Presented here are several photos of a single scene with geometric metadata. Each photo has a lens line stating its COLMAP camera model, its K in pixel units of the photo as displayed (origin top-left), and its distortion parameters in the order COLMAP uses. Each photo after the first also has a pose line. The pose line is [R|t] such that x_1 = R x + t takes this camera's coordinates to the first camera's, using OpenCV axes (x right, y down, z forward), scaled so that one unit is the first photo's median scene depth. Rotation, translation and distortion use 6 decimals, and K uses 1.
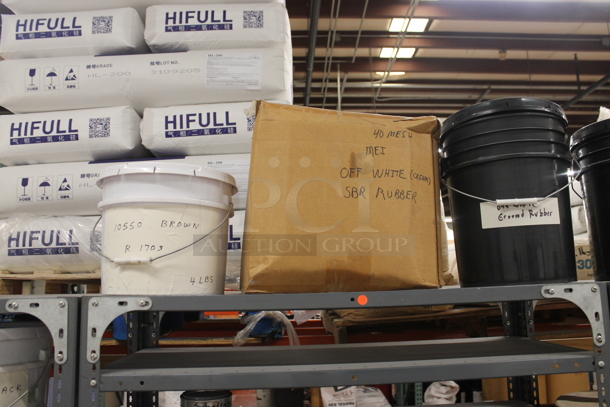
lens RADIAL K [[525.7, 0, 306.0], [0, 525.7, 202.1], [0, 0, 1]] dist [-0.170507, 0.154240]
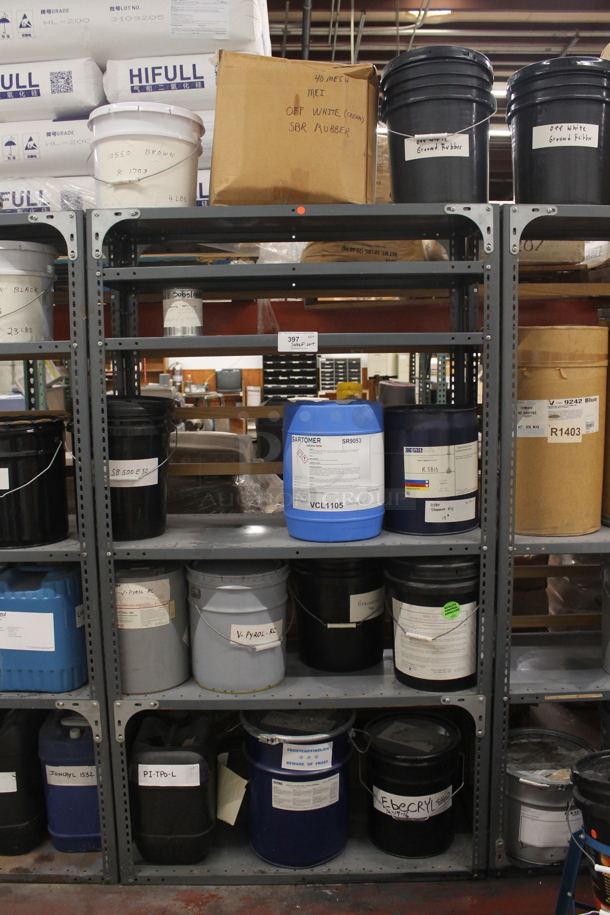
lens RADIAL K [[788.5, 0, 298.8], [0, 788.5, 459.7], [0, 0, 1]] dist [-0.170507, 0.154240]
pose [[0.999713, 0.011794, -0.020834, 0.128924], [-0.005228, 0.956777, 0.290776, 0.188110], [0.023363, -0.290583, 0.956564, -0.888268]]
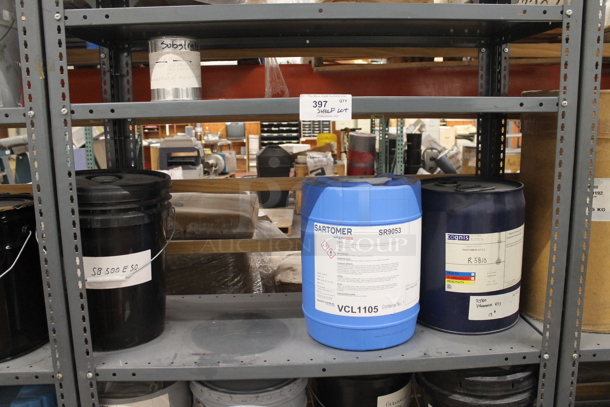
lens RADIAL K [[525.7, 0, 305.3], [0, 525.7, 205.1], [0, 0, 1]] dist [-0.170507, 0.154240]
pose [[0.999760, 0.003703, 0.021578, 0.036608], [-0.010694, 0.942616, 0.333708, 0.303411], [-0.019104, -0.333859, 0.942430, -0.050392]]
